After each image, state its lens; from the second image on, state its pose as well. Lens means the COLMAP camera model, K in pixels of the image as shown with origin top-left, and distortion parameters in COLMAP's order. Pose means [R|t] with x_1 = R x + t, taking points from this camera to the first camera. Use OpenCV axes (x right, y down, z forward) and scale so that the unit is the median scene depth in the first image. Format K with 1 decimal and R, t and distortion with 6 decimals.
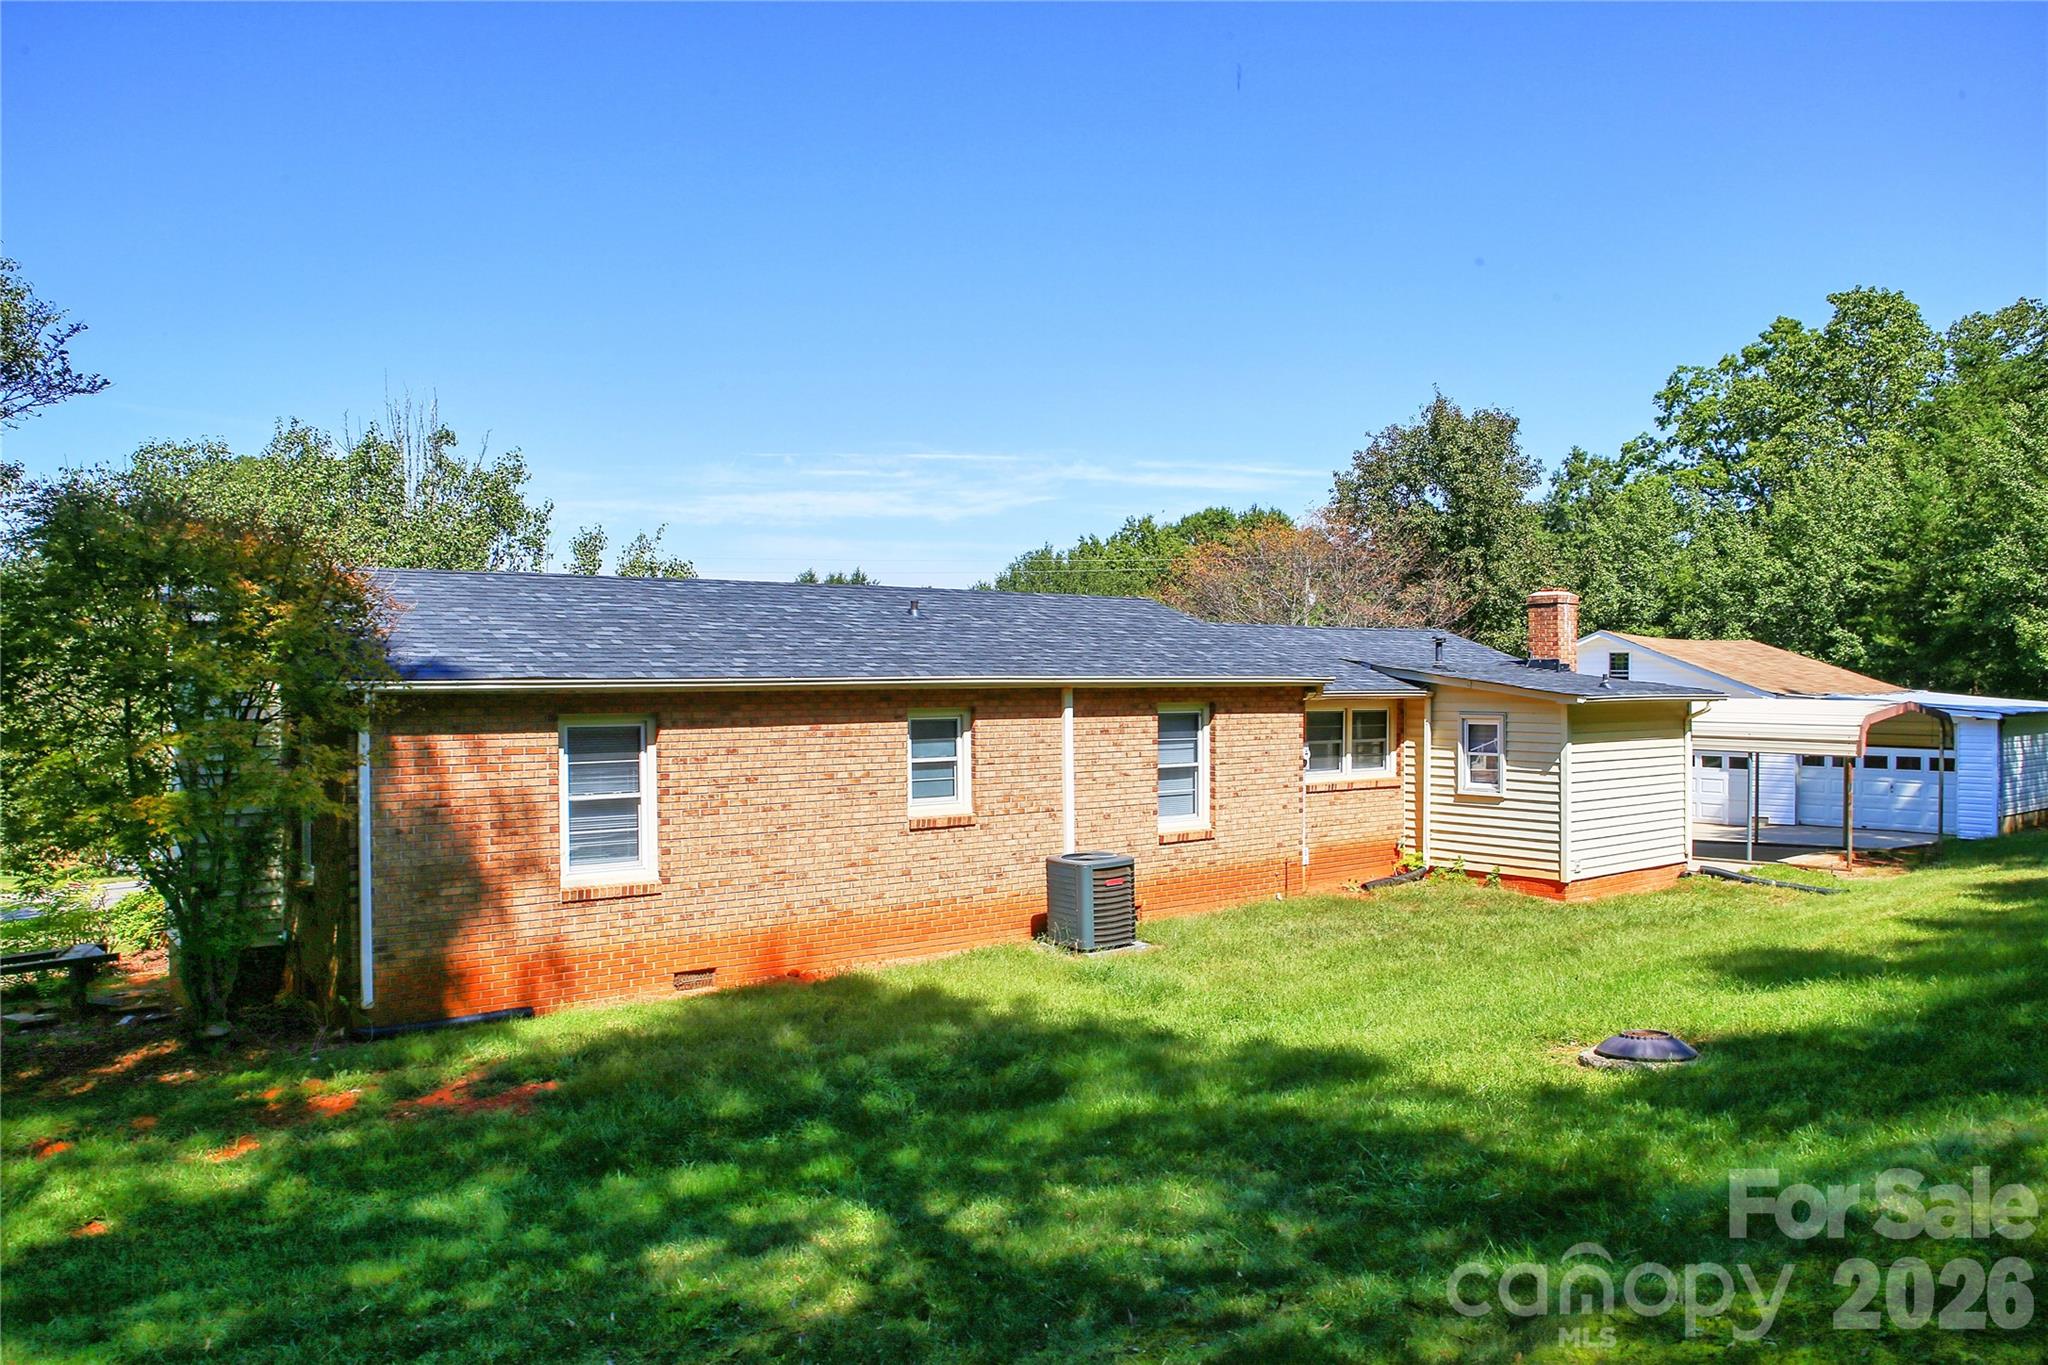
lens RADIAL K [[1425.2, 0, 1037.5], [0, 1425.2, 681.4], [0, 0, 1]] dist [-0.002195, 0.008761]
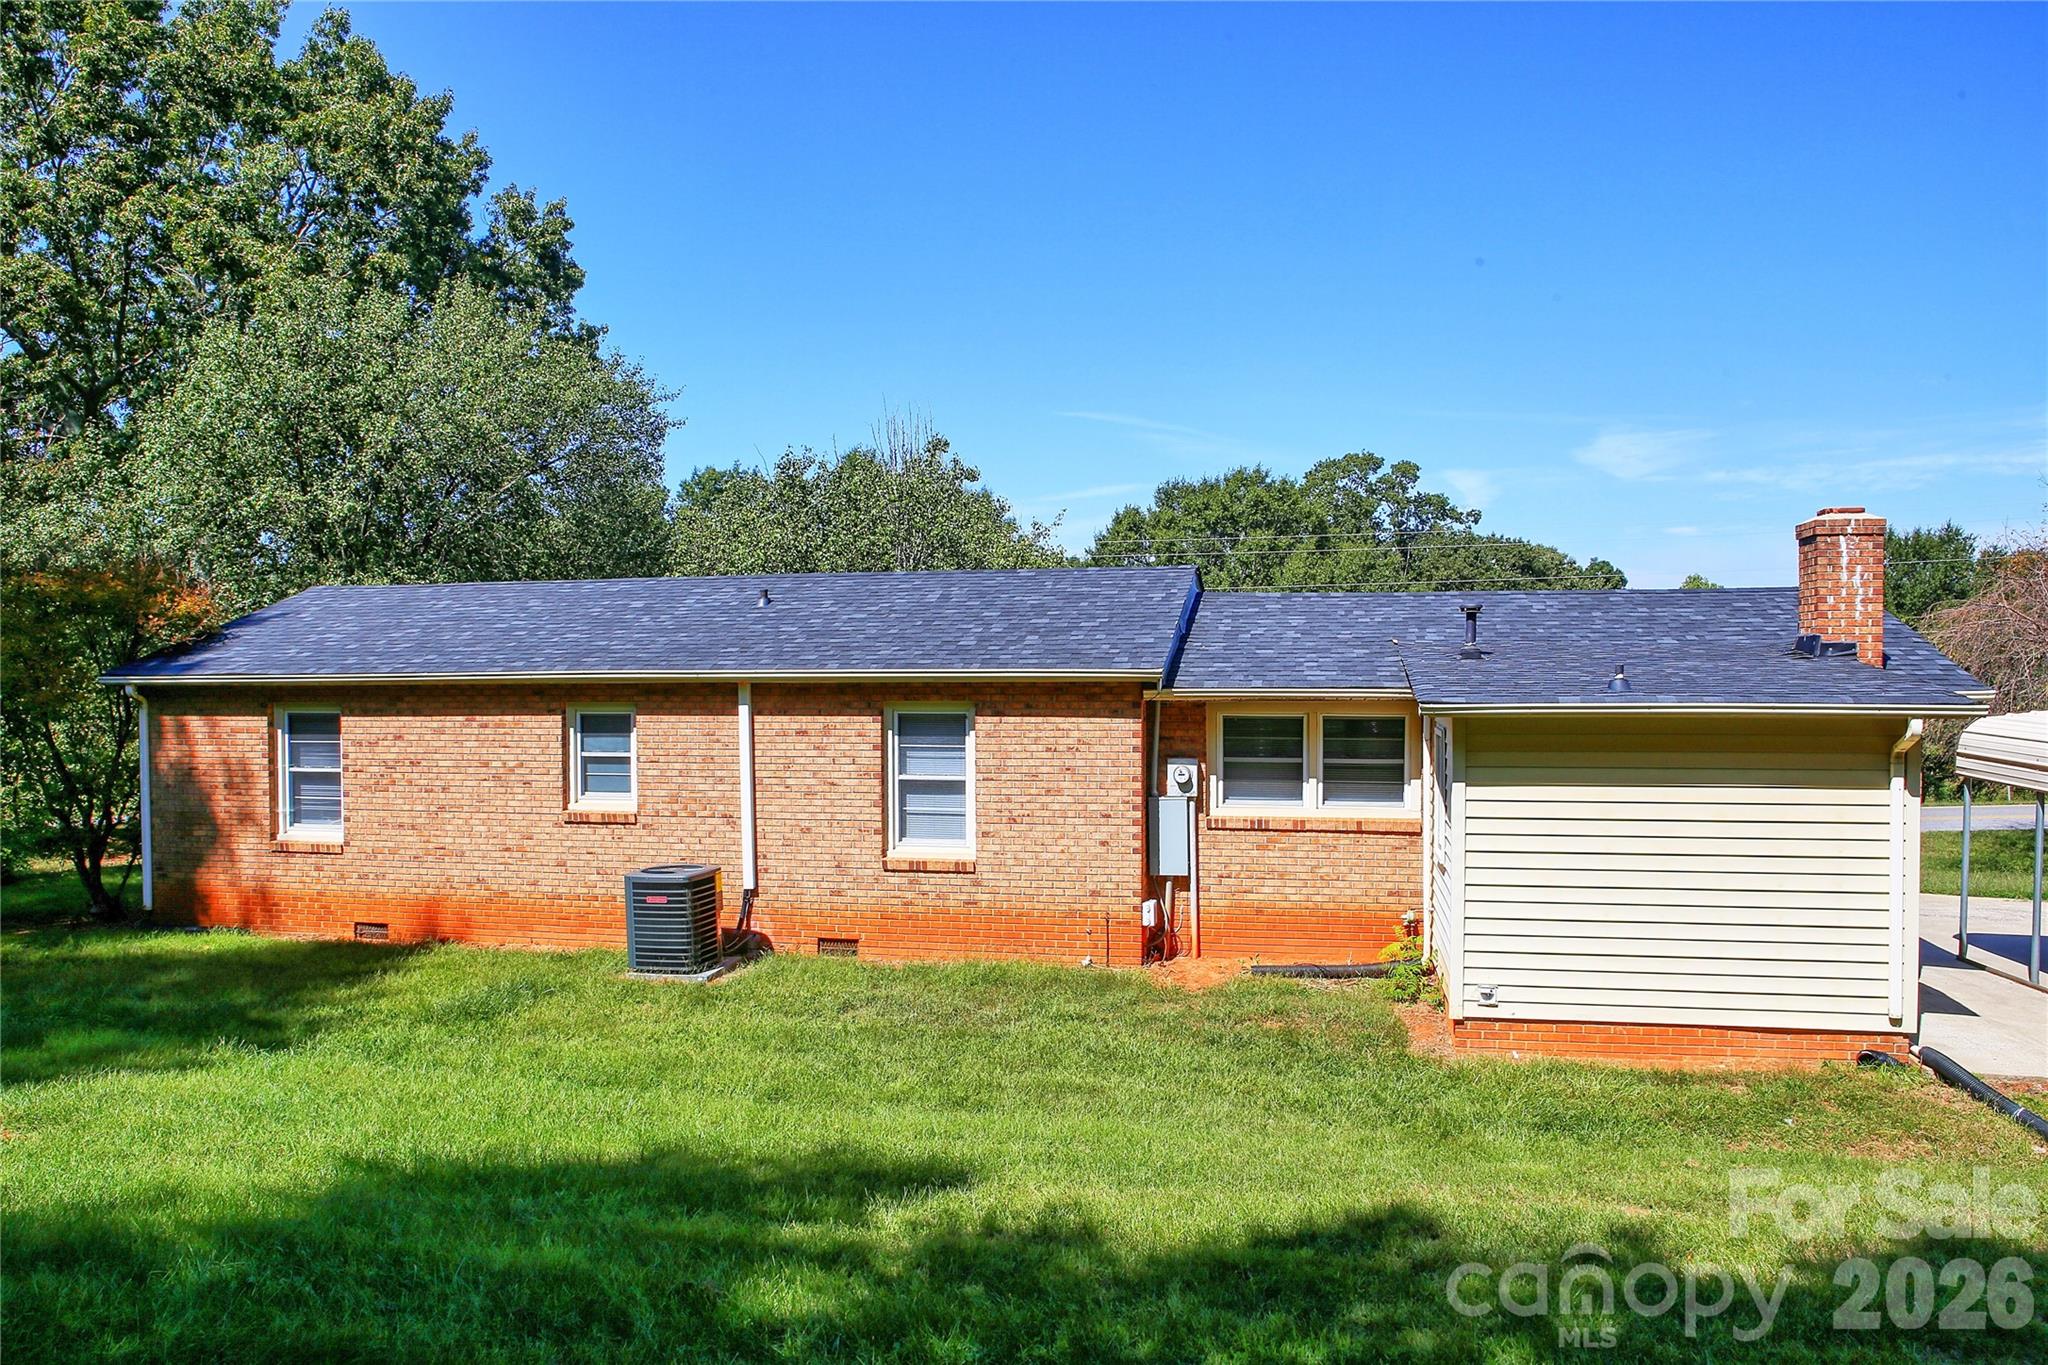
lens RADIAL K [[1425.2, 0, 1028.7], [0, 1425.2, 678.7], [0, 0, 1]] dist [-0.002195, 0.008761]
pose [[0.623733, 0.006852, -0.781607, 0.941223], [0.003338, 0.999929, 0.011430, -0.008807], [0.781630, -0.009738, 0.623666, 0.647455]]
